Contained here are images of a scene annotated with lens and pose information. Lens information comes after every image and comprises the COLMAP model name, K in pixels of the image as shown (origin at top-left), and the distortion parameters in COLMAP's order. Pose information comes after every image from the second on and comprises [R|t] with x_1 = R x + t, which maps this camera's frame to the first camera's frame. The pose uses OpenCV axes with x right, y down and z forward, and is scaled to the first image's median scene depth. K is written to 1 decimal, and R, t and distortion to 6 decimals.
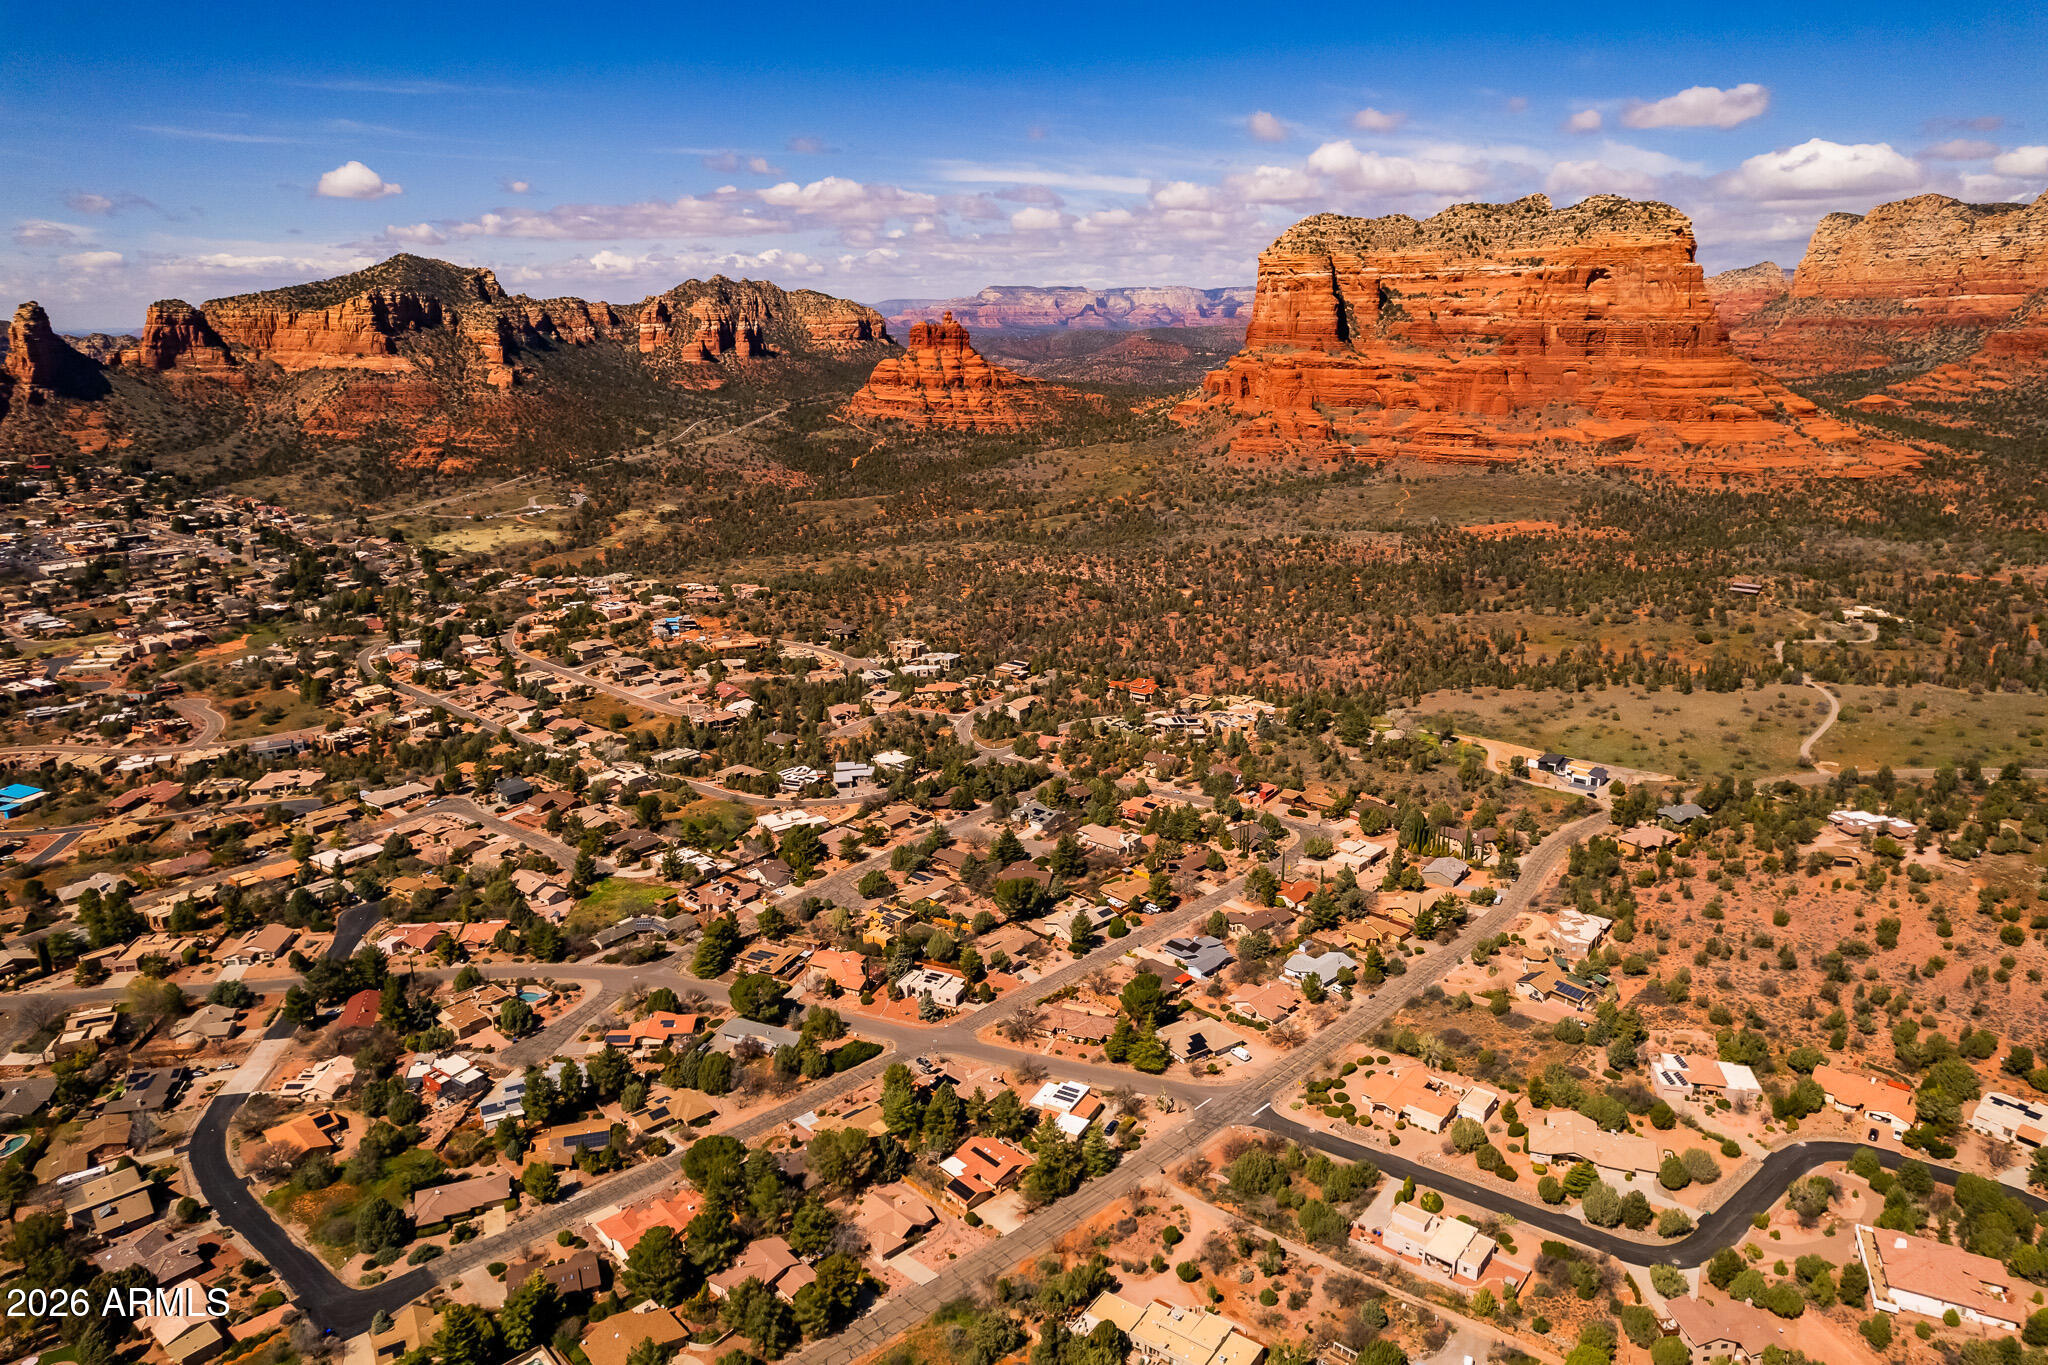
lens RADIAL K [[1282.2, 0, 1024.0], [0, 1282.2, 682.5], [0, 0, 1]] dist [-0.084678, 0.079091]
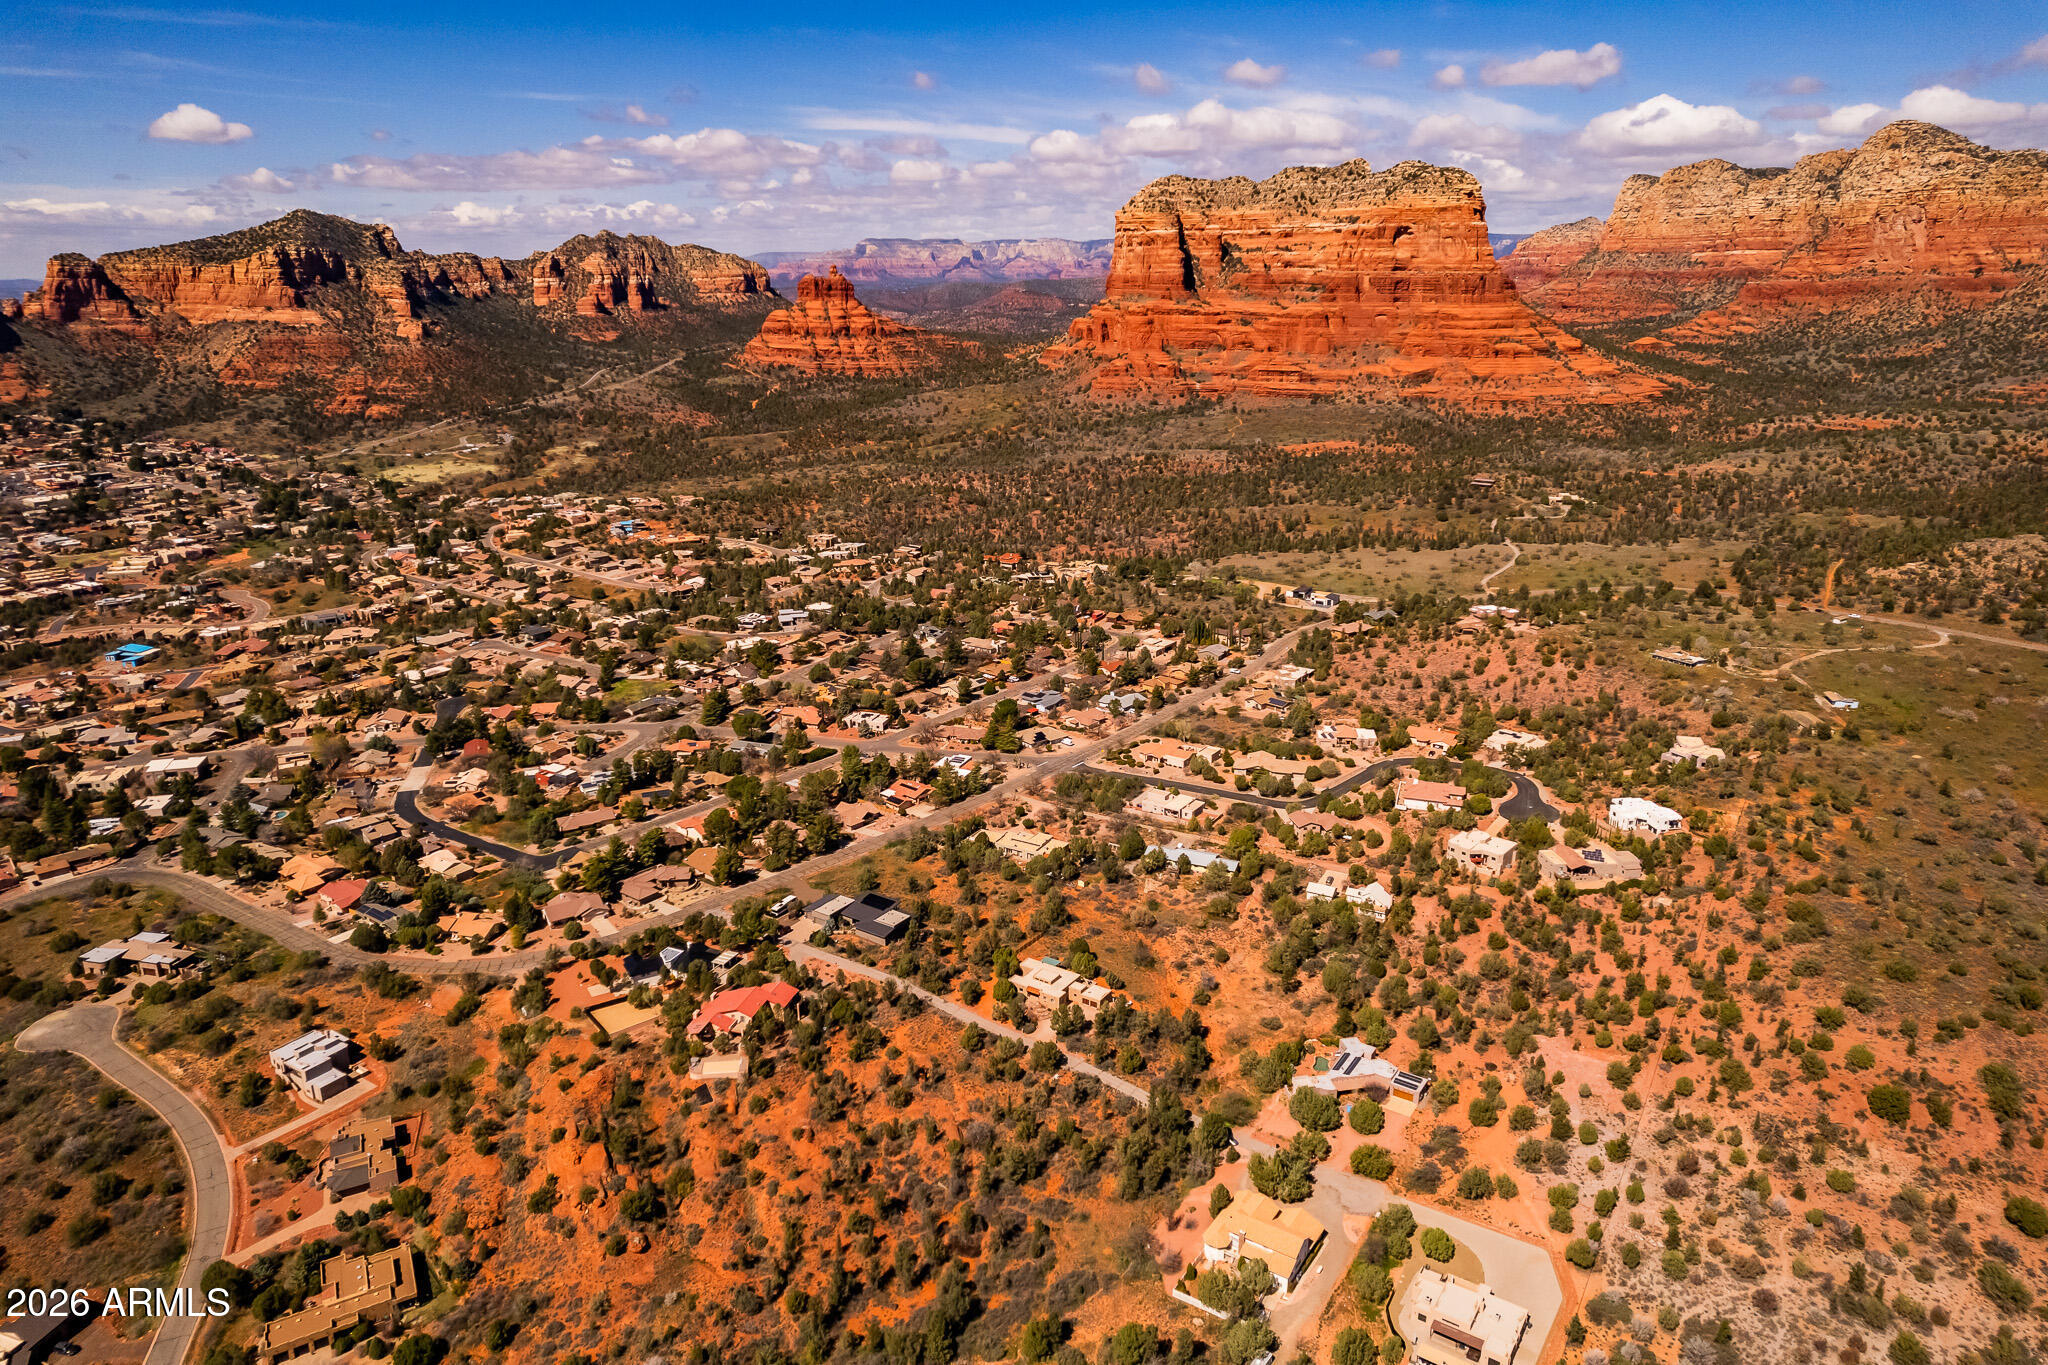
lens RADIAL K [[1282.2, 0, 1024.0], [0, 1282.2, 682.5], [0, 0, 1]] dist [-0.084678, 0.079091]
pose [[0.995721, -0.029330, 0.087629, -0.008559], [0.026262, 0.999008, 0.035959, 0.068883], [-0.088596, -0.033504, 0.995504, -0.245632]]
